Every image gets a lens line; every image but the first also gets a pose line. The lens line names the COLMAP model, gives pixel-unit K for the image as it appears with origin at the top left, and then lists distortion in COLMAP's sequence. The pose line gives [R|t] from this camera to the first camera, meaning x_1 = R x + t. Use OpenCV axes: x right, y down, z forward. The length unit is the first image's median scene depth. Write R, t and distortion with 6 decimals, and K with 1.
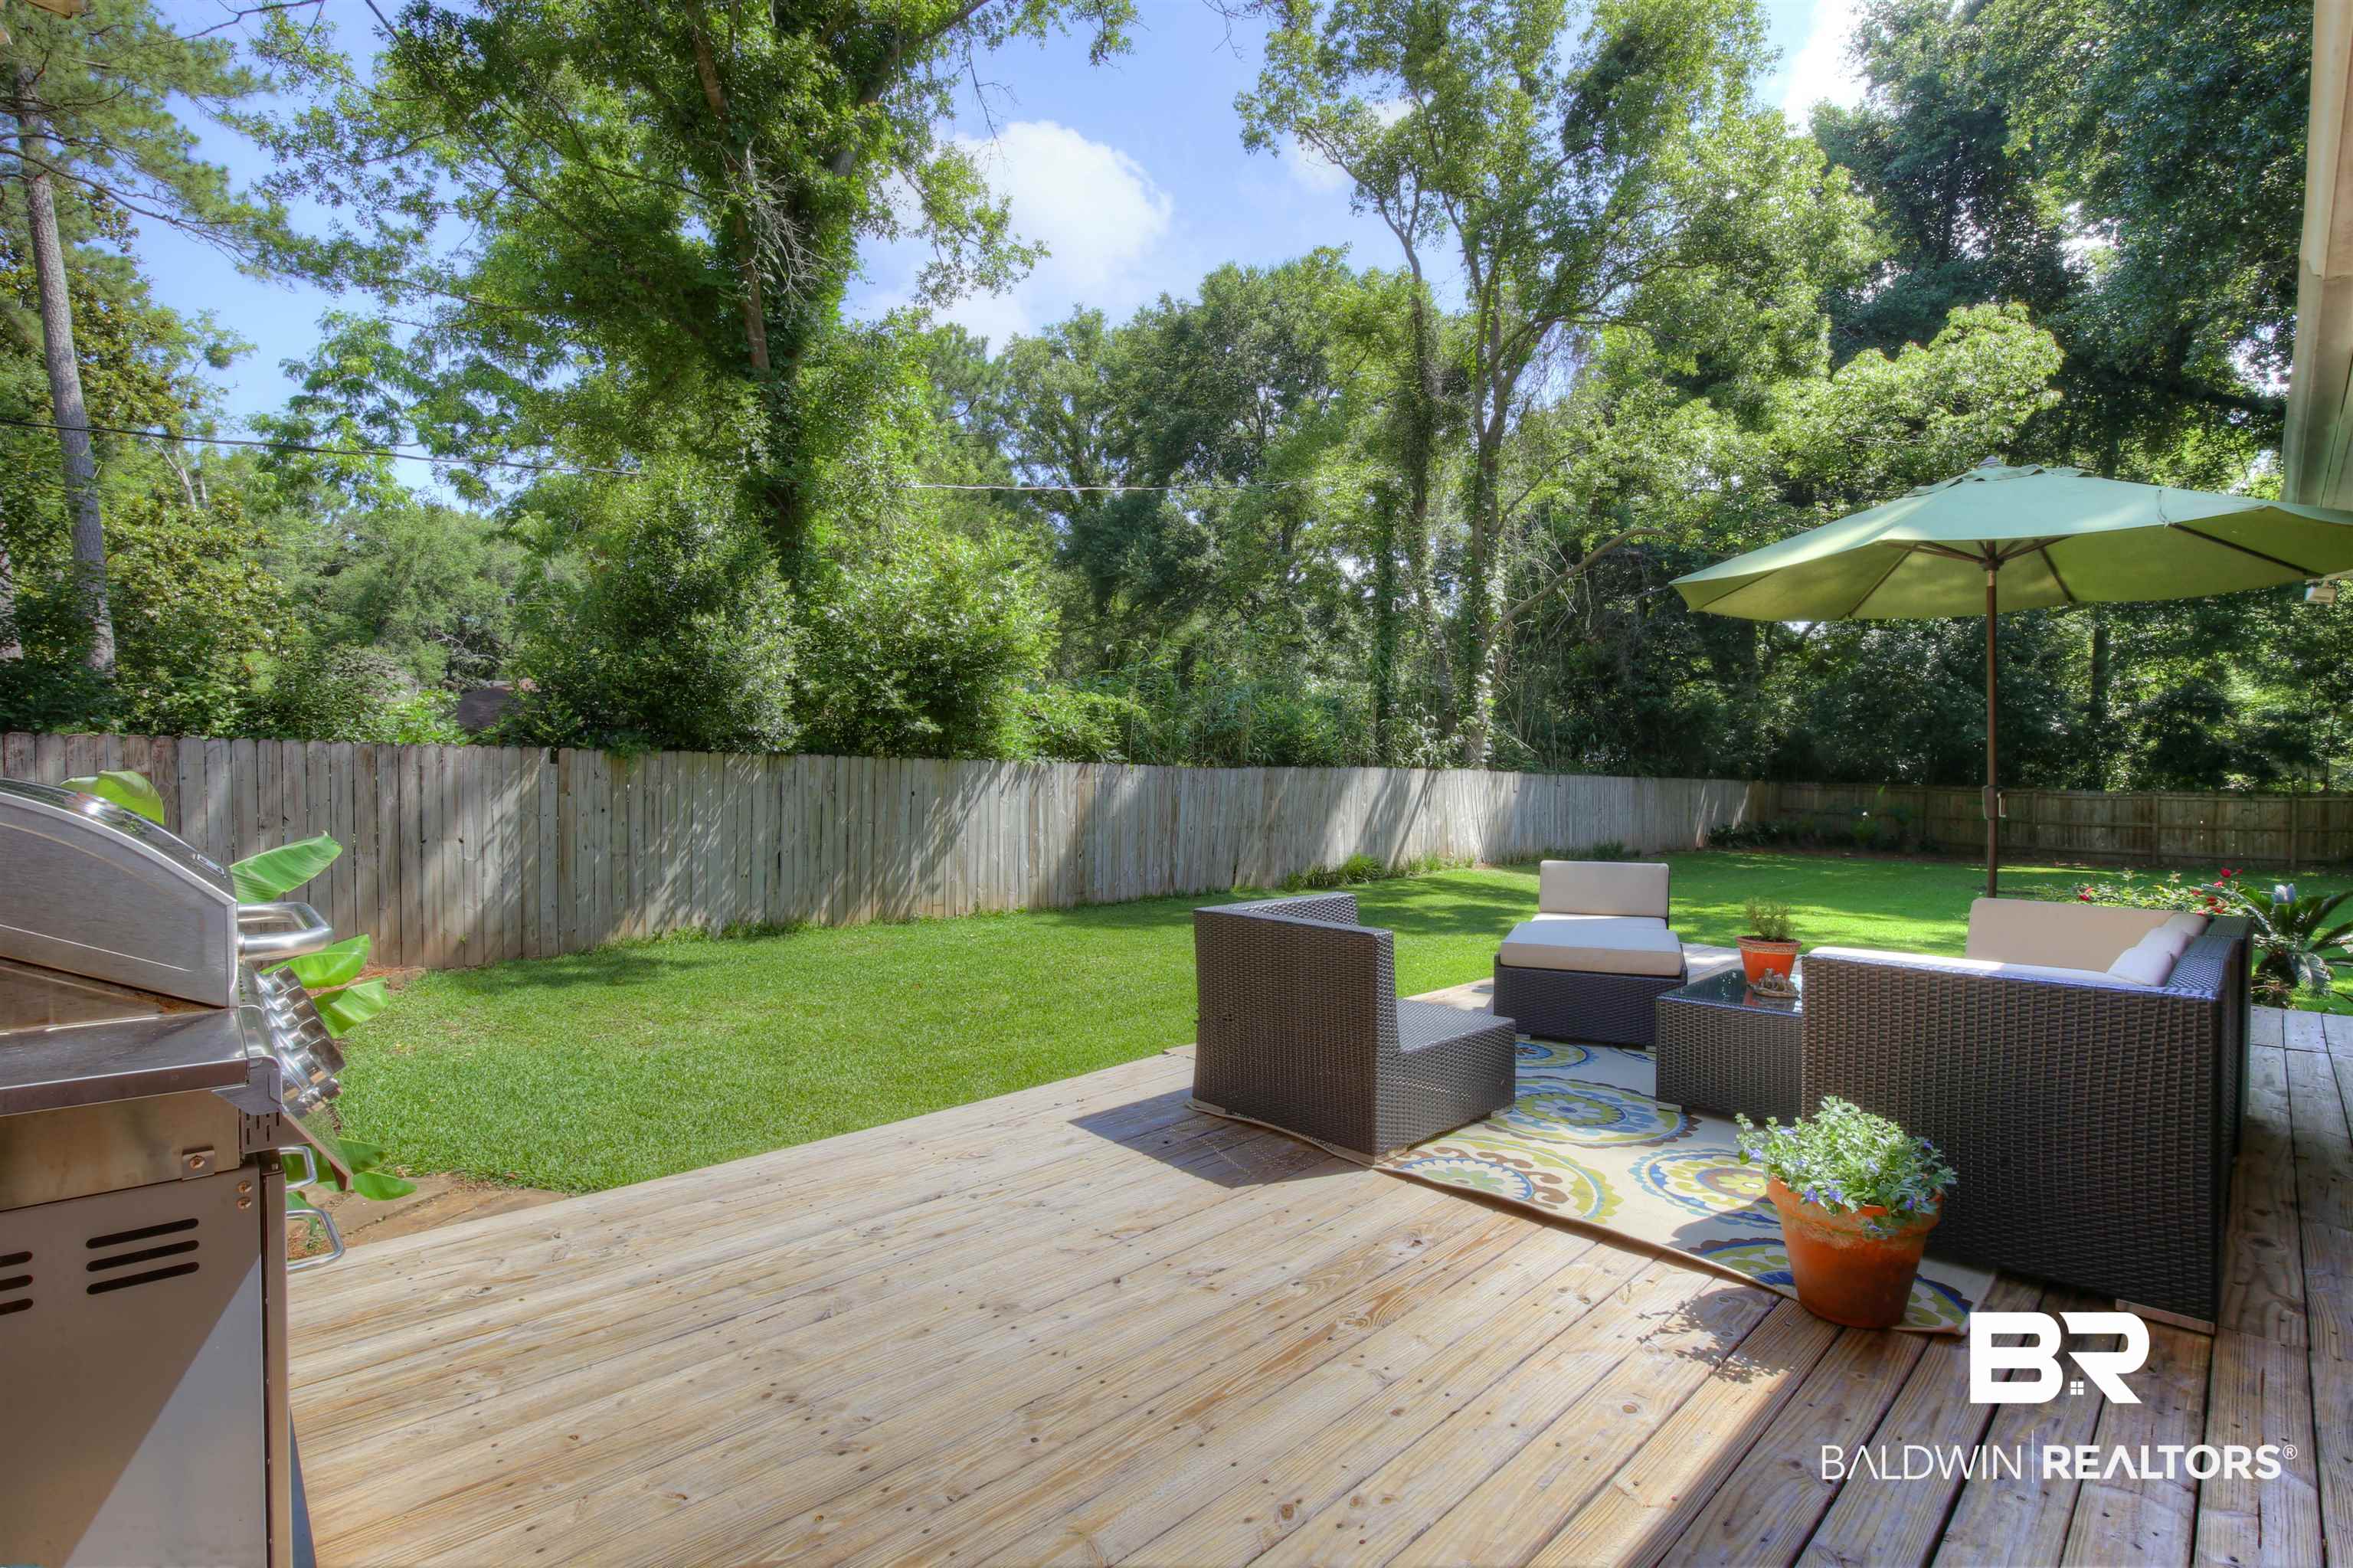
lens RADIAL K [[1096.0, 0, 1162.2], [0, 1096.0, 790.1], [0, 0, 1]] dist [-0.017757, 0.000247]
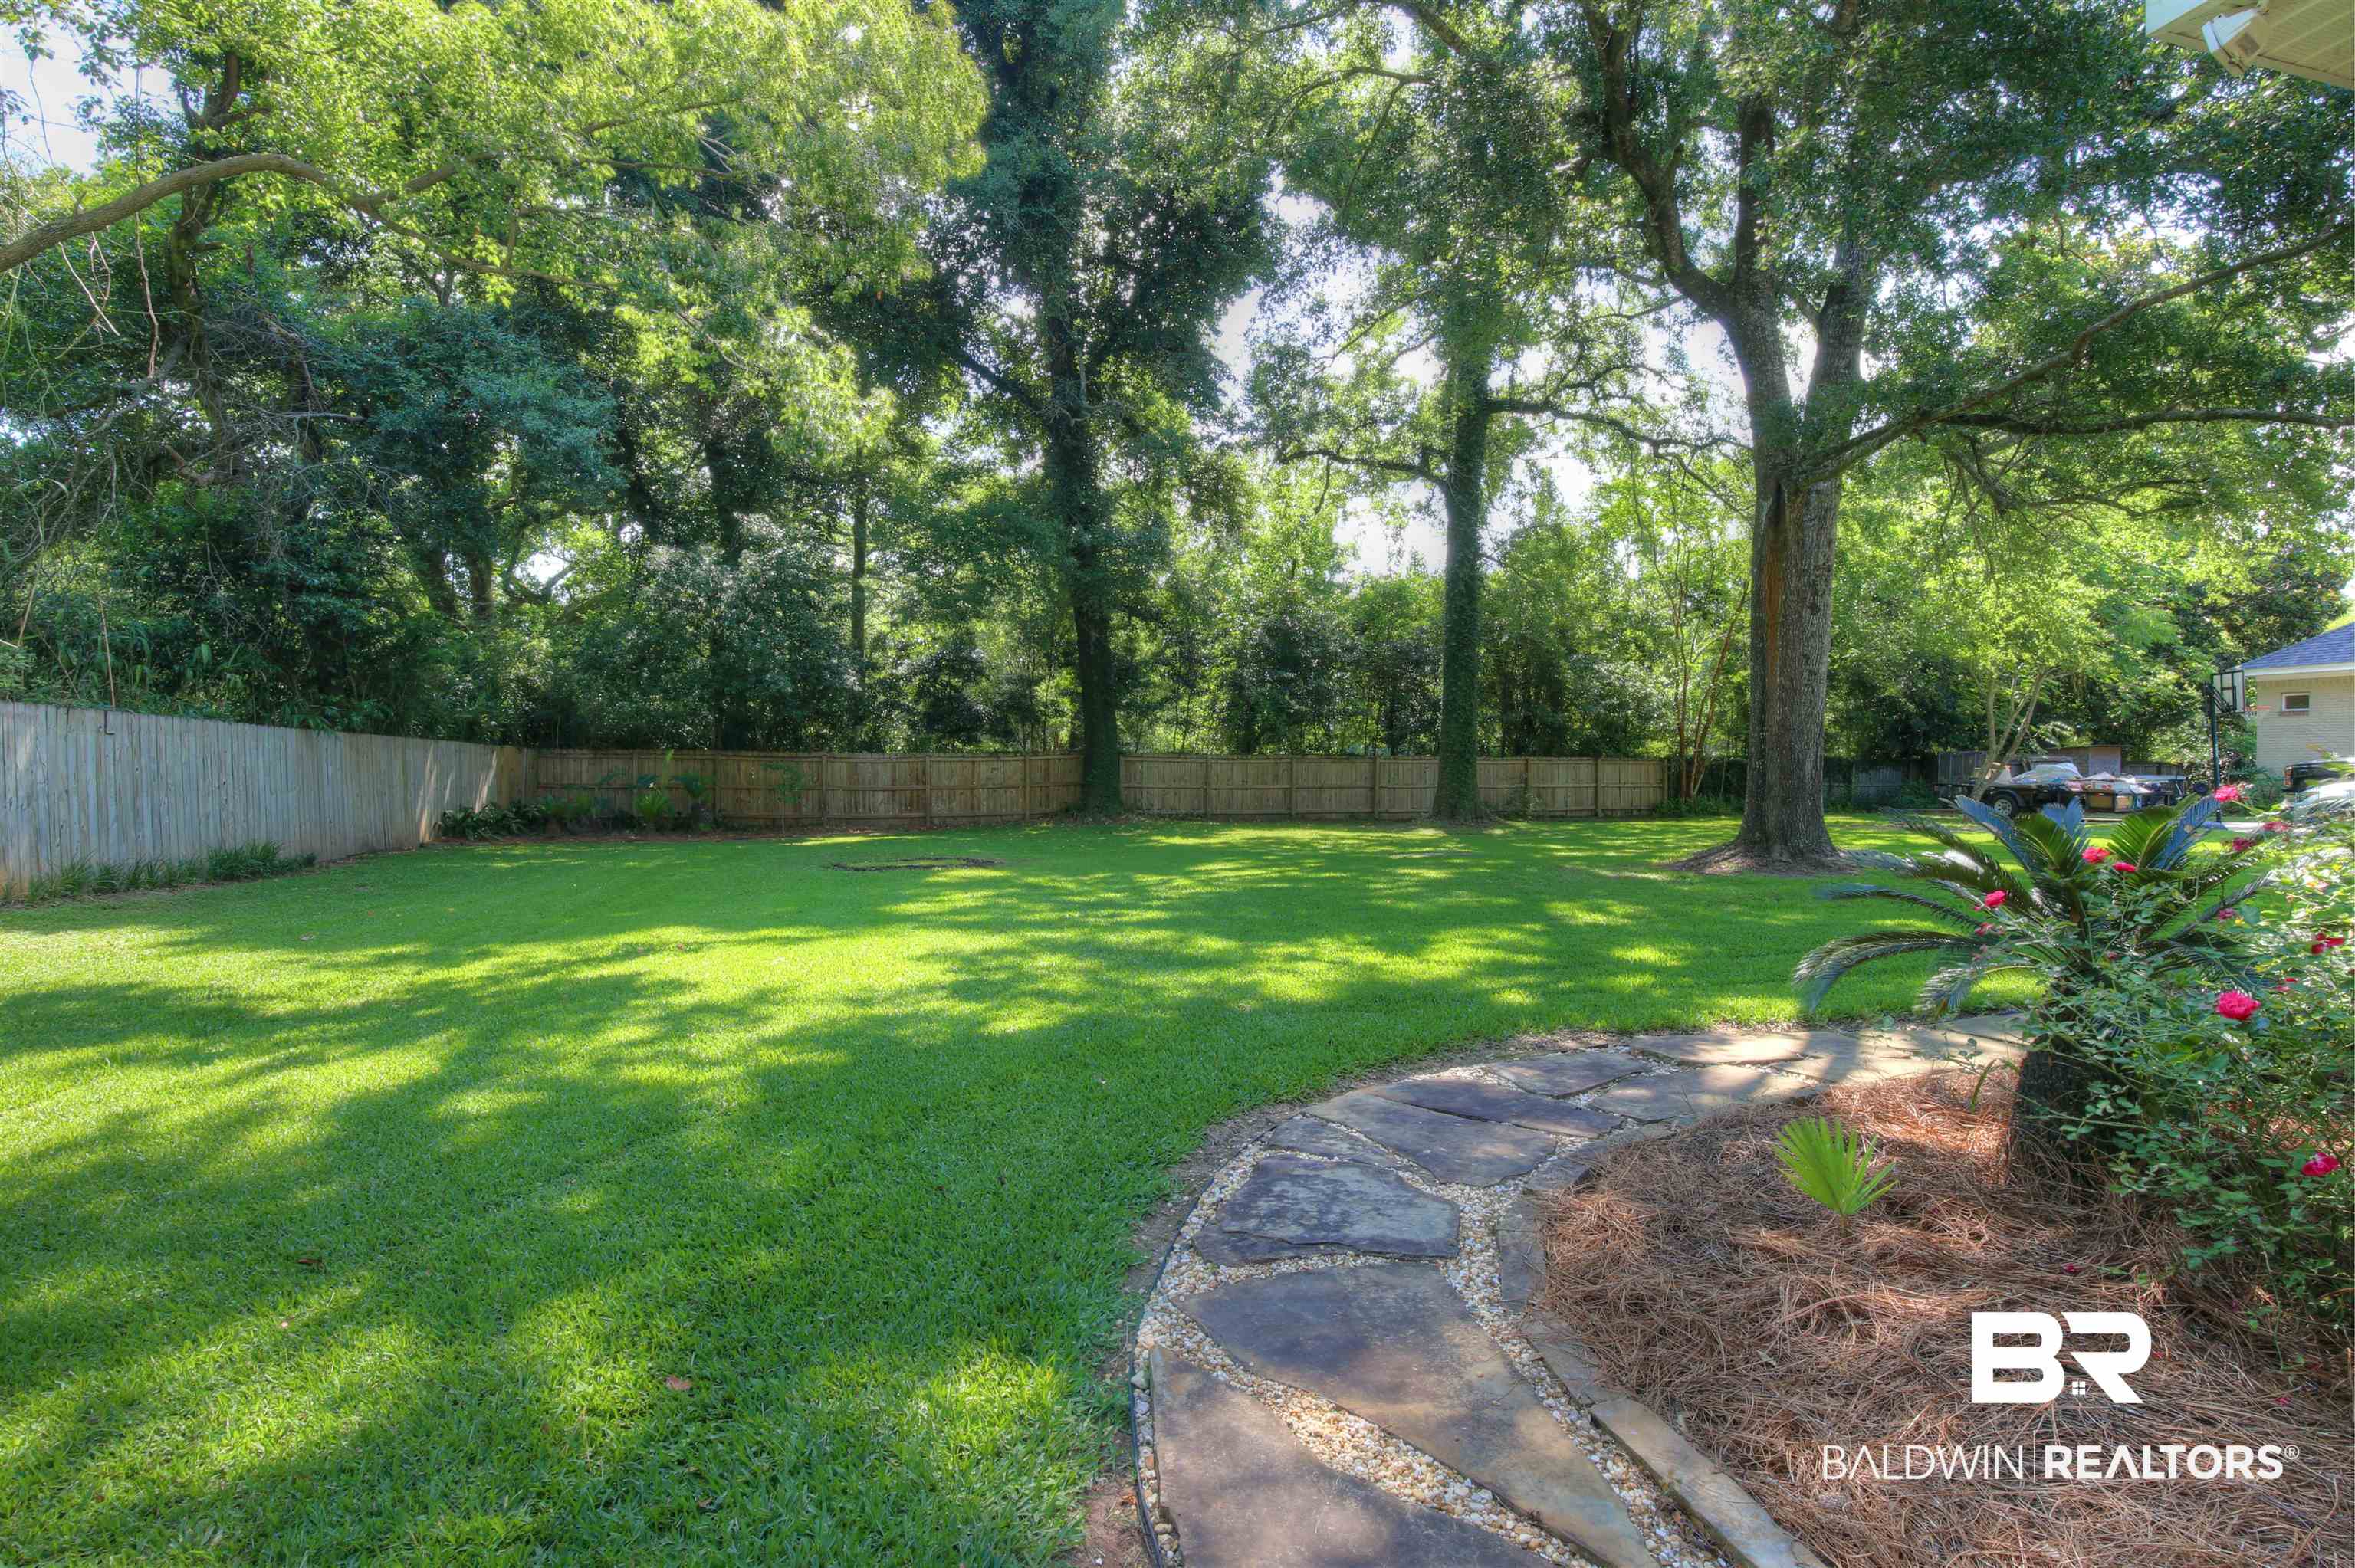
lens RADIAL K [[1096.7, 0, 1162.6], [0, 1096.7, 775.2], [0, 0, 1]] dist [-0.017757, 0.000247]
pose [[0.489559, -0.019996, 0.871741, 0.151746], [0.020723, 0.999721, 0.011294, 0.014351], [-0.871724, 0.012536, 0.489837, 0.317552]]
